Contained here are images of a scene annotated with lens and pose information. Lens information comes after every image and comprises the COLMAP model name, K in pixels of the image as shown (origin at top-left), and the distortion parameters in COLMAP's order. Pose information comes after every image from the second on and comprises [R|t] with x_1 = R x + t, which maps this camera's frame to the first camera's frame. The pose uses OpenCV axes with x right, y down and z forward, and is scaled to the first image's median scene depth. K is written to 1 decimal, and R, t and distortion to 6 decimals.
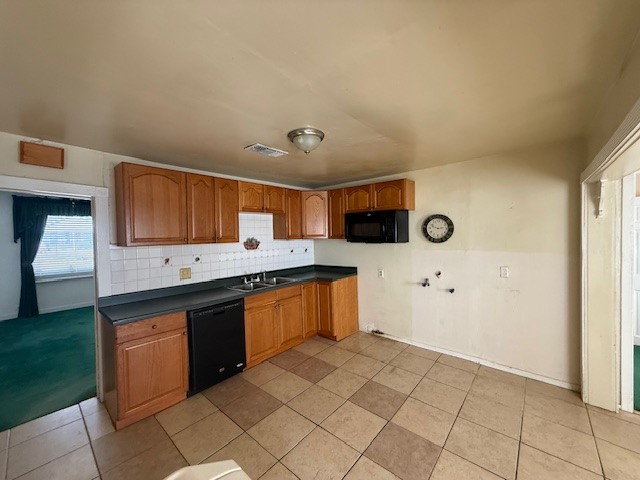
lens RADIAL K [[256.4, 0, 318.9], [0, 256.4, 239.5], [0, 0, 1]] dist [-0.003672, -0.000706]
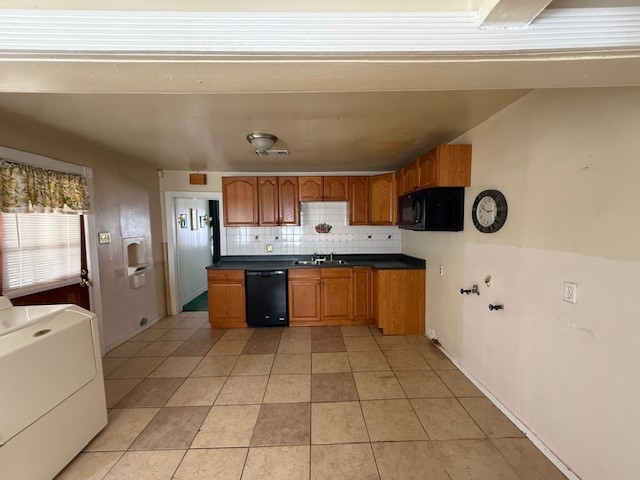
lens RADIAL K [[256.4, 0, 318.7], [0, 256.4, 239.8], [0, 0, 1]] dist [-0.003672, -0.000706]
pose [[0.672751, 0.058586, -0.737546, 0.659603], [-0.019432, 0.997915, 0.061543, -0.002783], [0.739614, -0.027071, 0.672487, 0.228205]]
